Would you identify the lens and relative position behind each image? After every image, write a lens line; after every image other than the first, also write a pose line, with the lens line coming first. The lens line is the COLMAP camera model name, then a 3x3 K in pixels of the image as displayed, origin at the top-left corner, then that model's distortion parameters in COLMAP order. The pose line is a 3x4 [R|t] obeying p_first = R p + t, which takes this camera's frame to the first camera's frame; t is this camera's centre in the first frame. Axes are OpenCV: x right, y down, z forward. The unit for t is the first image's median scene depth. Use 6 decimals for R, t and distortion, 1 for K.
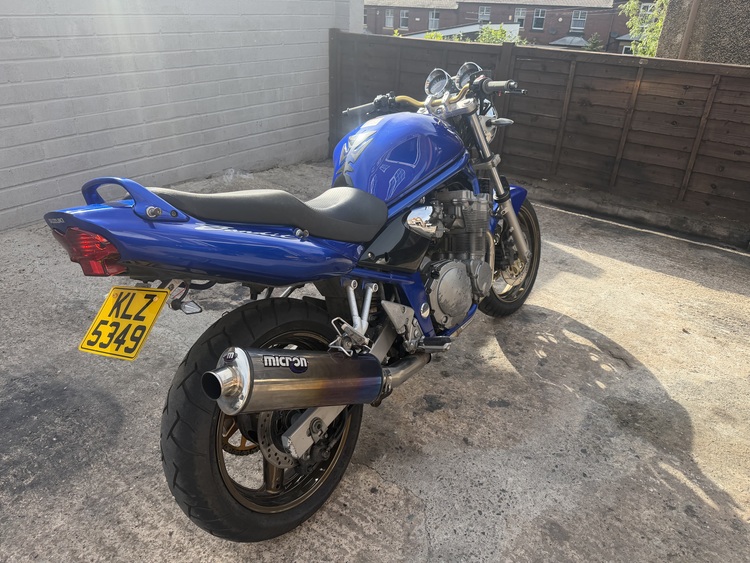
lens RADIAL K [[529.8, 0, 378.1], [0, 529.8, 284.4], [0, 0, 1]] dist [0.025003, -0.034535]
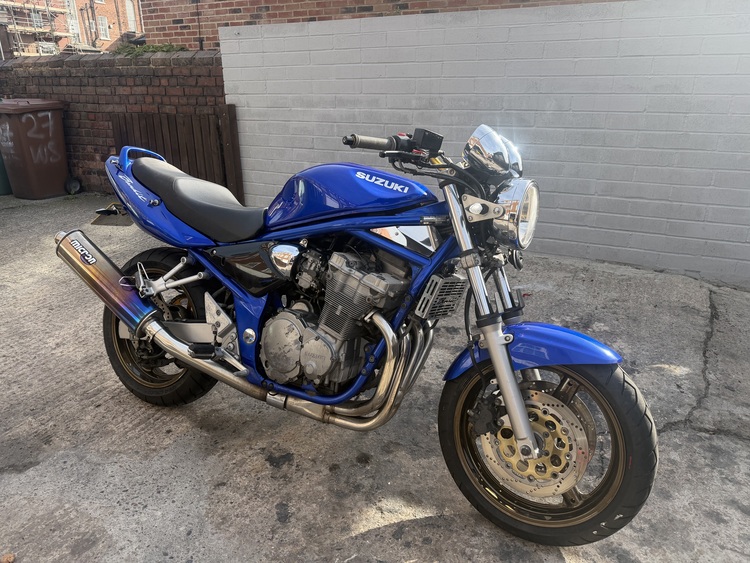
lens RADIAL K [[529.8, 0, 373.8], [0, 529.8, 283.2], [0, 0, 1]] dist [0.025003, -0.034535]
pose [[0.160560, 0.309808, -0.937144, 0.881141], [-0.460783, 0.863176, 0.206410, -0.304721], [0.872868, 0.398679, 0.281346, 0.728190]]
